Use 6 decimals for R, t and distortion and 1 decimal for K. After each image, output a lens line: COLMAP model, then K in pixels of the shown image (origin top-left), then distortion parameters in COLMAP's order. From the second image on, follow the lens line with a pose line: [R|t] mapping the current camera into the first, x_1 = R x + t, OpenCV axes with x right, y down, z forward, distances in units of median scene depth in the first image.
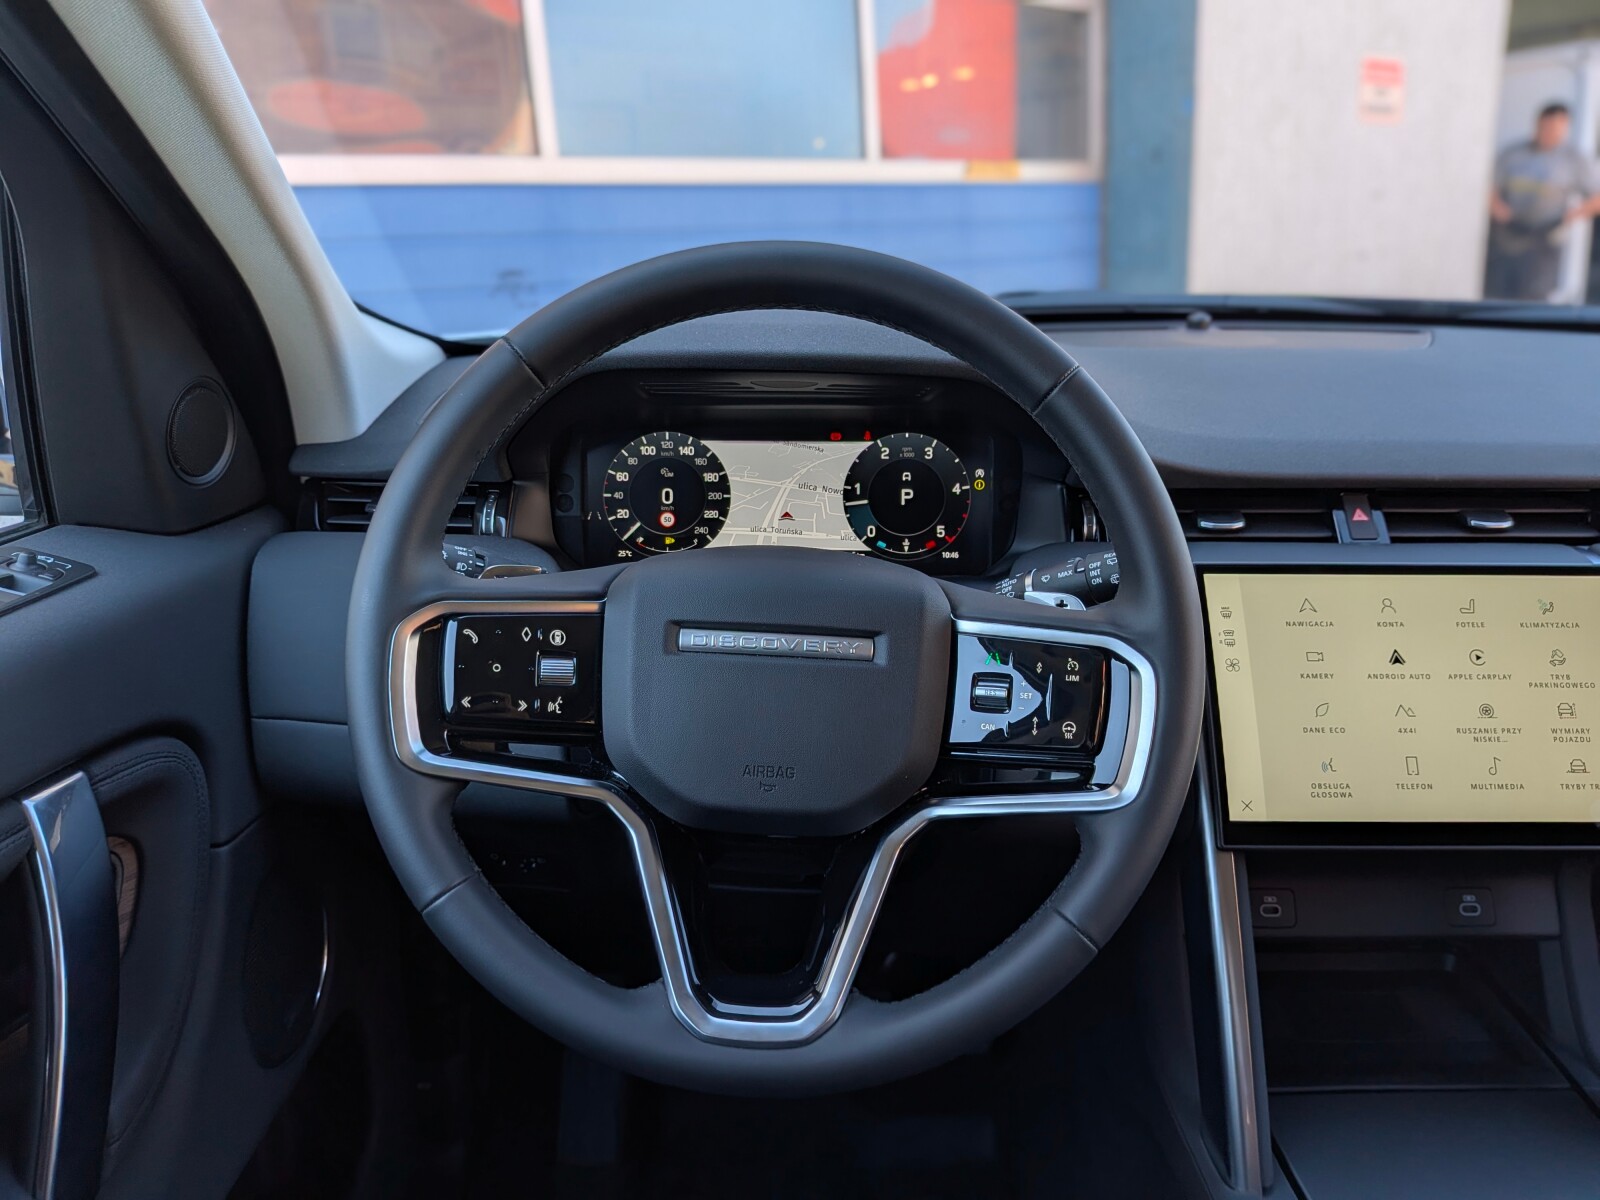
lens RADIAL K [[1162.9, 0, 805.8], [0, 1162.9, 613.1], [0, 0, 1]] dist [0.052886, -0.087989]
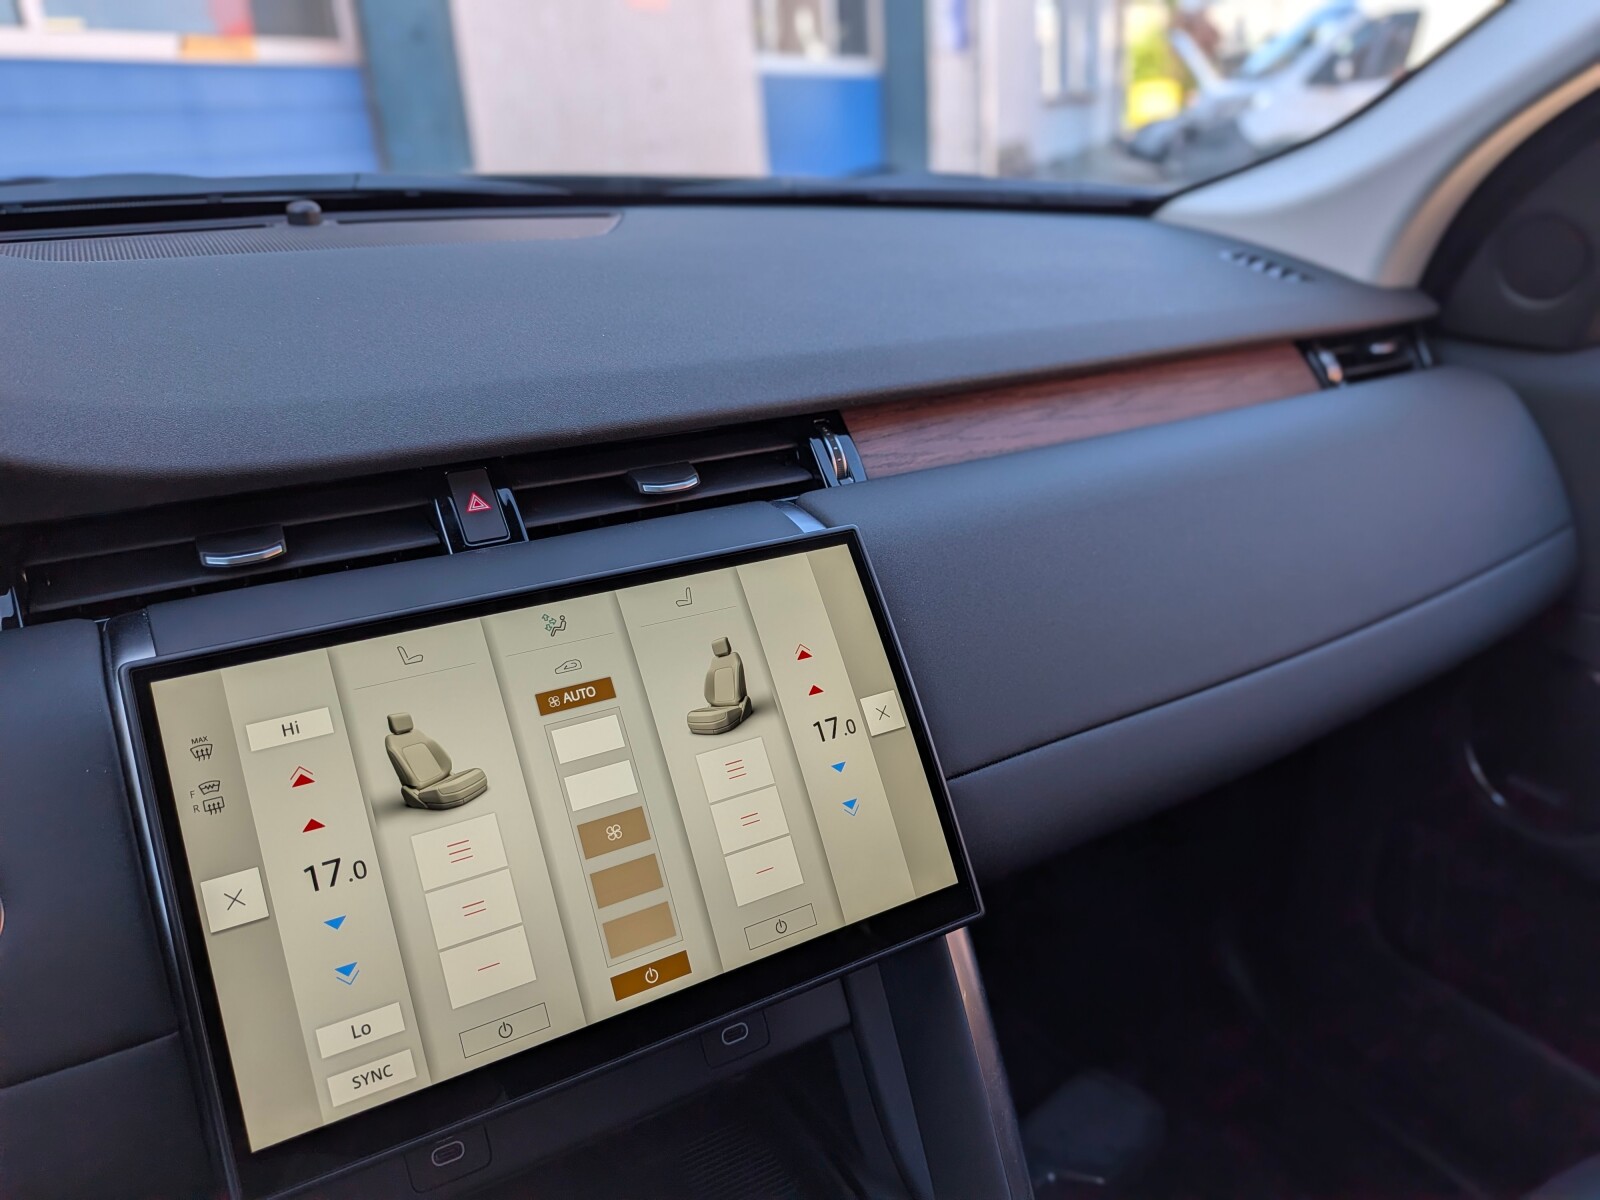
lens RADIAL K [[1162.9, 0, 822.4], [0, 1162.9, 588.6], [0, 0, 1]] dist [0.052886, -0.087989]
pose [[0.858915, -0.193376, 0.474206, 0.306988], [0.165947, 0.981101, 0.099507, -0.065911], [-0.484486, -0.006775, 0.874773, 0.333979]]
